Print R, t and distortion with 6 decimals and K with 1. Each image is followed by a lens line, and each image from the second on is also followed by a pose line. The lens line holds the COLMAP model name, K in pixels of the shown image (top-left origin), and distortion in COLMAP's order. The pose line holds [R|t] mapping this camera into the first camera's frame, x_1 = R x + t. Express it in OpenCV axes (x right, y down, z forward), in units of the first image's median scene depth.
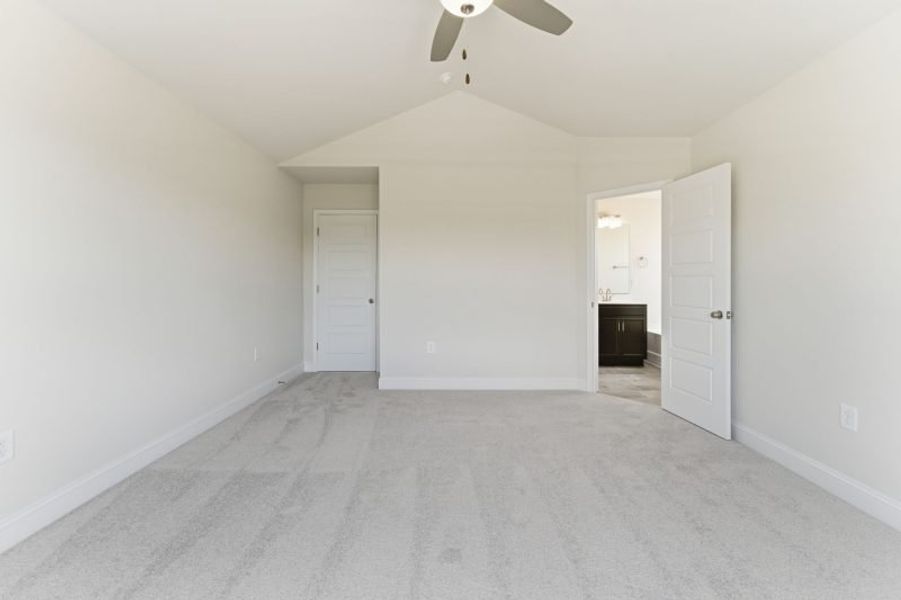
lens RADIAL K [[381.5, 0, 451.7], [0, 381.5, 281.2], [0, 0, 1]] dist [-0.001356, -0.000027]
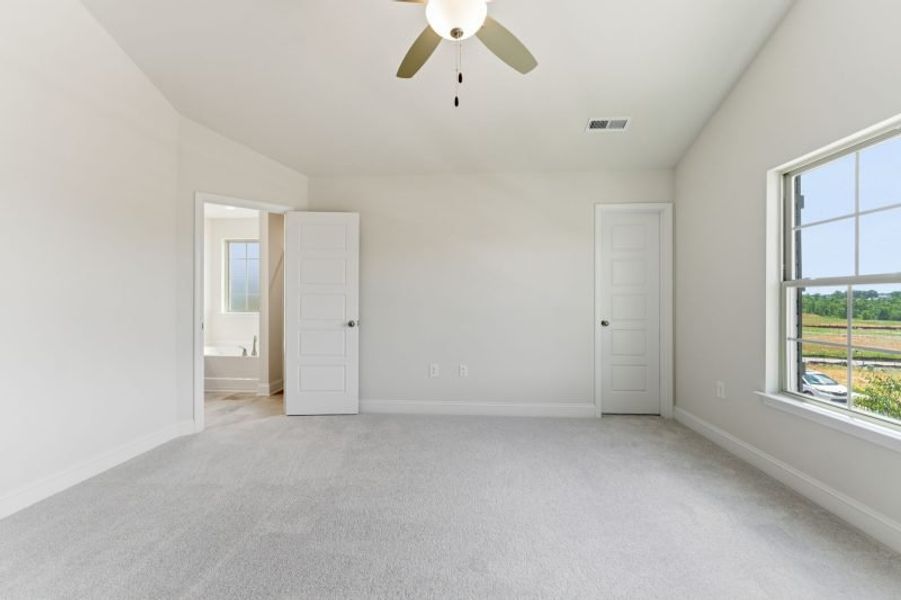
lens RADIAL K [[367.0, 0, 450.5], [0, 367.0, 300.0], [0, 0, 1]] dist [0.001435, 0.000598]
pose [[0.057998, -0.004104, 0.998308, -0.396976], [-0.004288, 0.999981, 0.004360, -0.002420], [-0.998307, -0.004534, 0.057979, 0.404924]]
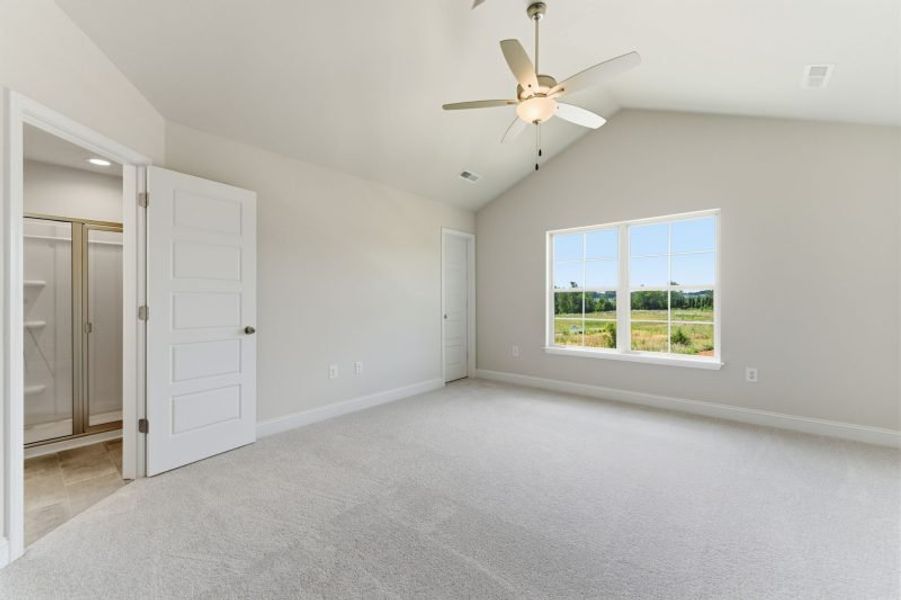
lens RADIAL K [[362.6, 0, 451.2], [0, 362.6, 302.0], [0, 0, 1]] dist [-0.000383, -0.000034]
pose [[-0.765755, -0.005613, 0.643108, -0.268194], [-0.000976, 0.999971, 0.007567, 0.000164], [-0.643131, 0.005167, -0.765738, 0.989833]]
